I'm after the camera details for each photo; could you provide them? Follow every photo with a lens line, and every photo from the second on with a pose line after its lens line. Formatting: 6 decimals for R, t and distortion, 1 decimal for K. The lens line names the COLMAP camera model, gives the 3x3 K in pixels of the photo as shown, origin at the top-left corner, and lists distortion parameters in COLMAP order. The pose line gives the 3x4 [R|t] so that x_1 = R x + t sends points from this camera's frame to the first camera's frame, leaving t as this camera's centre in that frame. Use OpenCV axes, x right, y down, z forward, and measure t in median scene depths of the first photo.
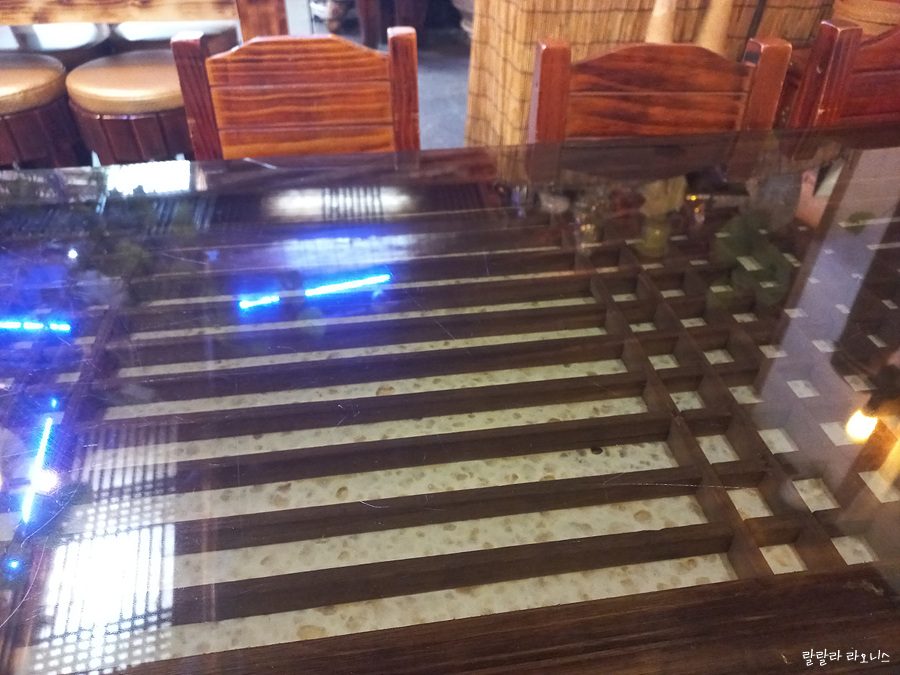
lens RADIAL K [[664.1, 0, 450.0], [0, 664.1, 337.5], [0, 0, 1]] dist [-0.002228, -0.000819]
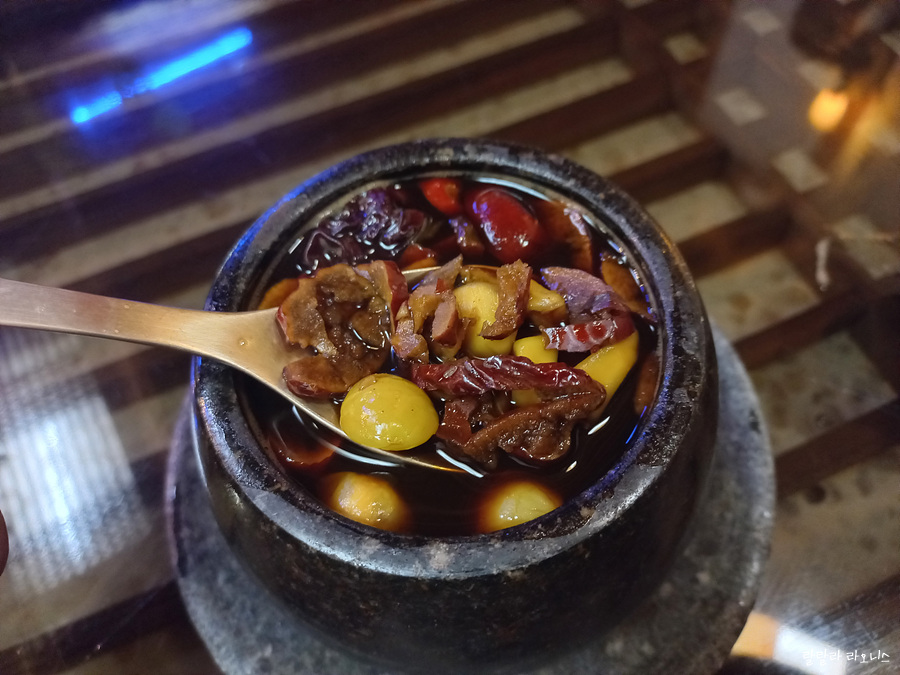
lens RADIAL K [[668.1, 0, 450.0], [0, 668.1, 337.5], [0, 0, 1]] dist [-0.000412, -0.006296]
pose [[0.964193, -0.255087, 0.072545, -0.047161], [0.208742, 0.898702, 0.385696, -0.180520], [-0.163582, -0.356742, 0.919769, 0.615578]]
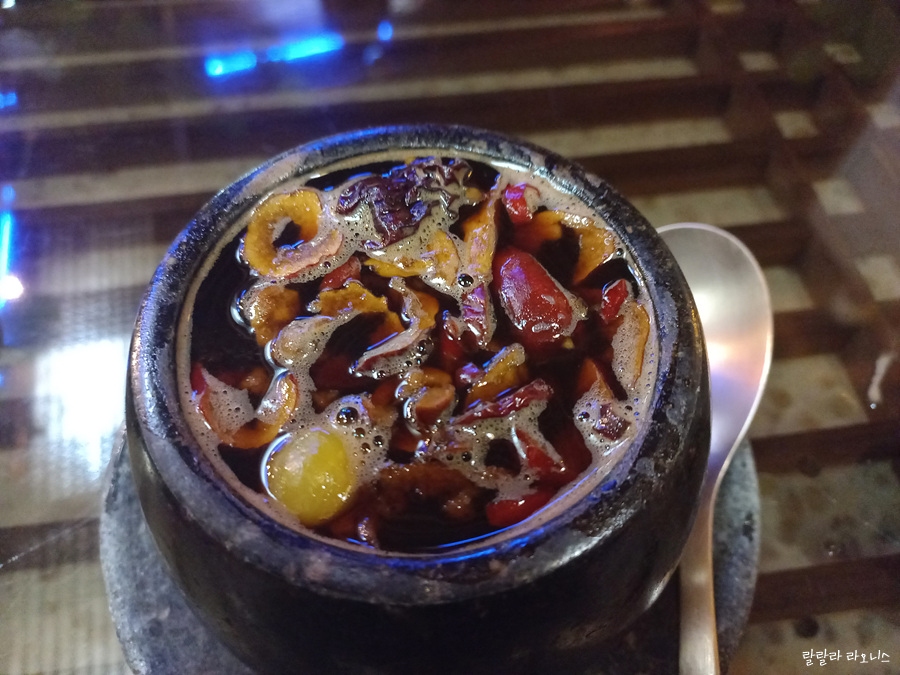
lens RADIAL K [[664.1, 0, 450.0], [0, 664.1, 337.5], [0, 0, 1]] dist [-0.002228, -0.000819]
pose [[0.999927, 0.008717, -0.008409, -0.014186], [-0.005264, 0.938054, 0.346450, -0.159871], [0.010908, -0.346380, 0.938031, 0.636313]]
